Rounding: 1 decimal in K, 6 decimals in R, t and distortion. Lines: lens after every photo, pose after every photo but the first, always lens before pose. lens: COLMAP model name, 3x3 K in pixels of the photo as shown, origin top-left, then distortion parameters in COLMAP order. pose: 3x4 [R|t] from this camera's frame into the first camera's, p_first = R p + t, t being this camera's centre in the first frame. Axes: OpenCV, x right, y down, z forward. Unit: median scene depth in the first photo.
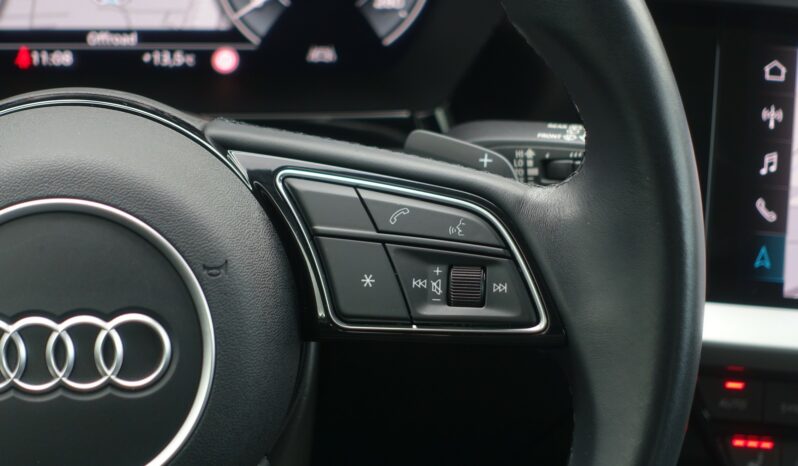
lens RADIAL K [[1696.6, 0, 399.0], [0, 1696.6, 233.0], [0, 0, 1]] dist [-0.109705, -0.460731]
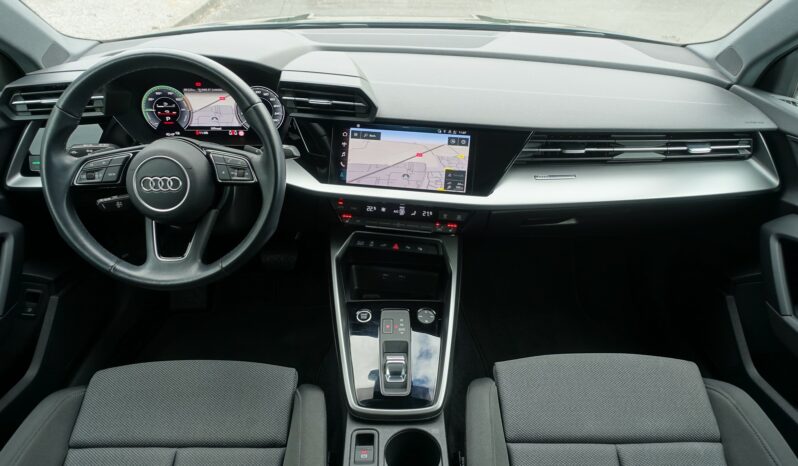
lens RADIAL K [[546.3, 0, 399.0], [0, 546.3, 233.0], [0, 0, 1]] dist [-0.003740, 0.003564]
pose [[0.994826, 0.012831, -0.100783, 0.665176], [-0.006447, 0.997967, 0.063413, 0.099559], [0.101392, -0.062435, 0.992886, -0.619343]]
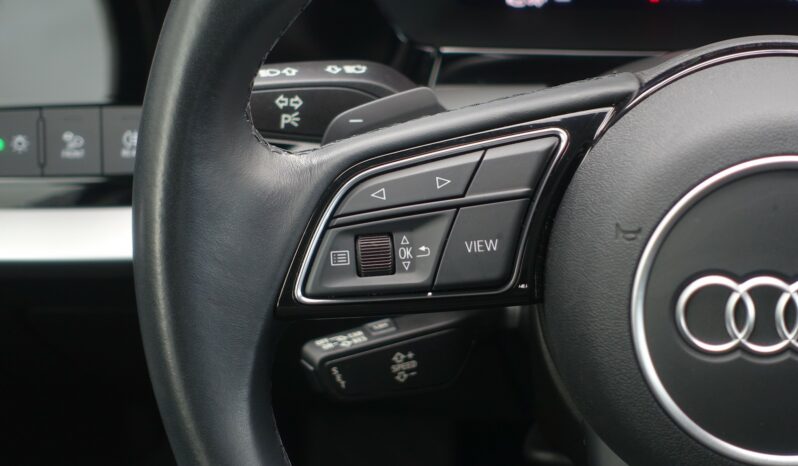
lens RADIAL K [[1696.6, 0, 399.0], [0, 1696.6, 233.0], [0, 0, 1]] dist [-0.109705, -0.460731]
pose [[0.965768, 0.029697, -0.257700, -0.149347], [-0.015468, 0.998250, 0.057069, -0.024729], [0.258944, -0.051129, 0.964538, 0.003246]]
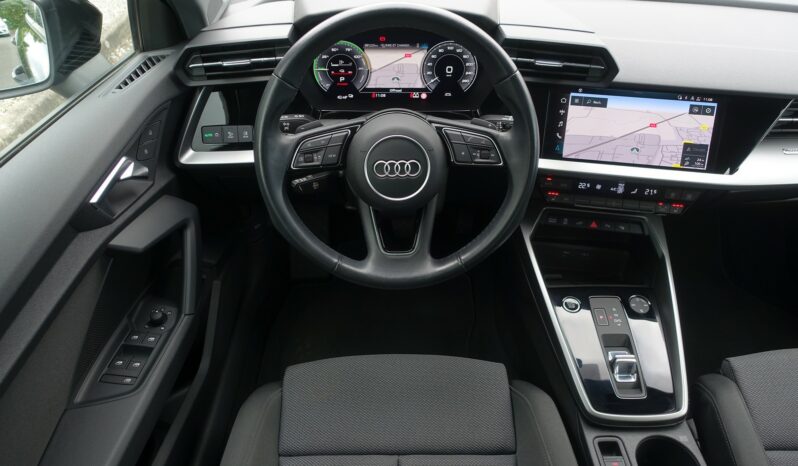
lens RADIAL K [[546.3, 0, 399.0], [0, 546.3, 233.0], [0, 0, 1]] dist [-0.003740, 0.003564]
pose [[0.994983, 0.023272, -0.097297, -0.039027], [-0.005294, 0.983452, 0.181090, -0.024203], [0.099902, -0.179666, 0.978642, -0.452489]]
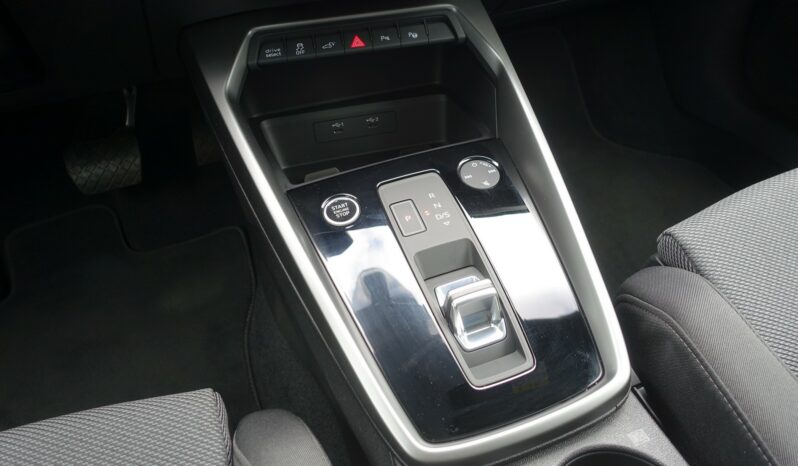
lens RADIAL K [[546.3, 0, 399.0], [0, 546.3, 233.0], [0, 0, 1]] dist [-0.003740, 0.003564]
pose [[0.964373, -0.241576, 0.107819, 0.335473], [0.208368, 0.944746, 0.253055, 0.367778], [-0.162994, -0.221574, 0.961425, 0.501682]]
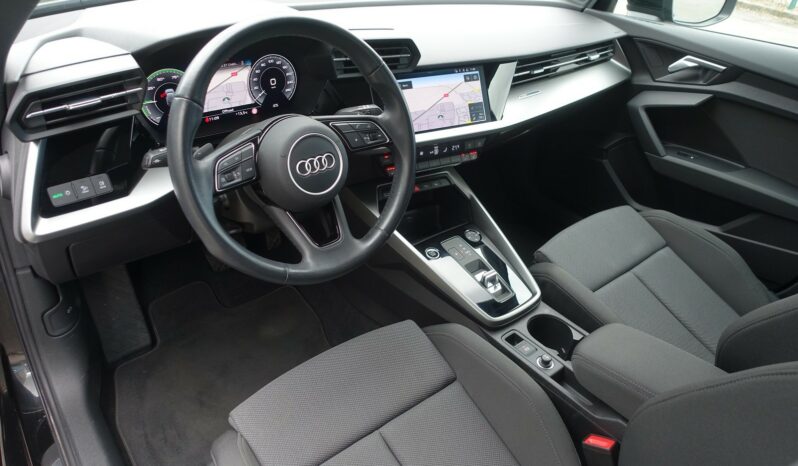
lens RADIAL K [[546.3, 0, 399.0], [0, 546.3, 233.0], [0, 0, 1]] dist [-0.003740, 0.003564]
pose [[0.839666, -0.295113, 0.455926, -0.700094], [0.230699, 0.953793, 0.192502, 0.008706], [-0.491669, -0.056456, 0.868950, -0.478199]]
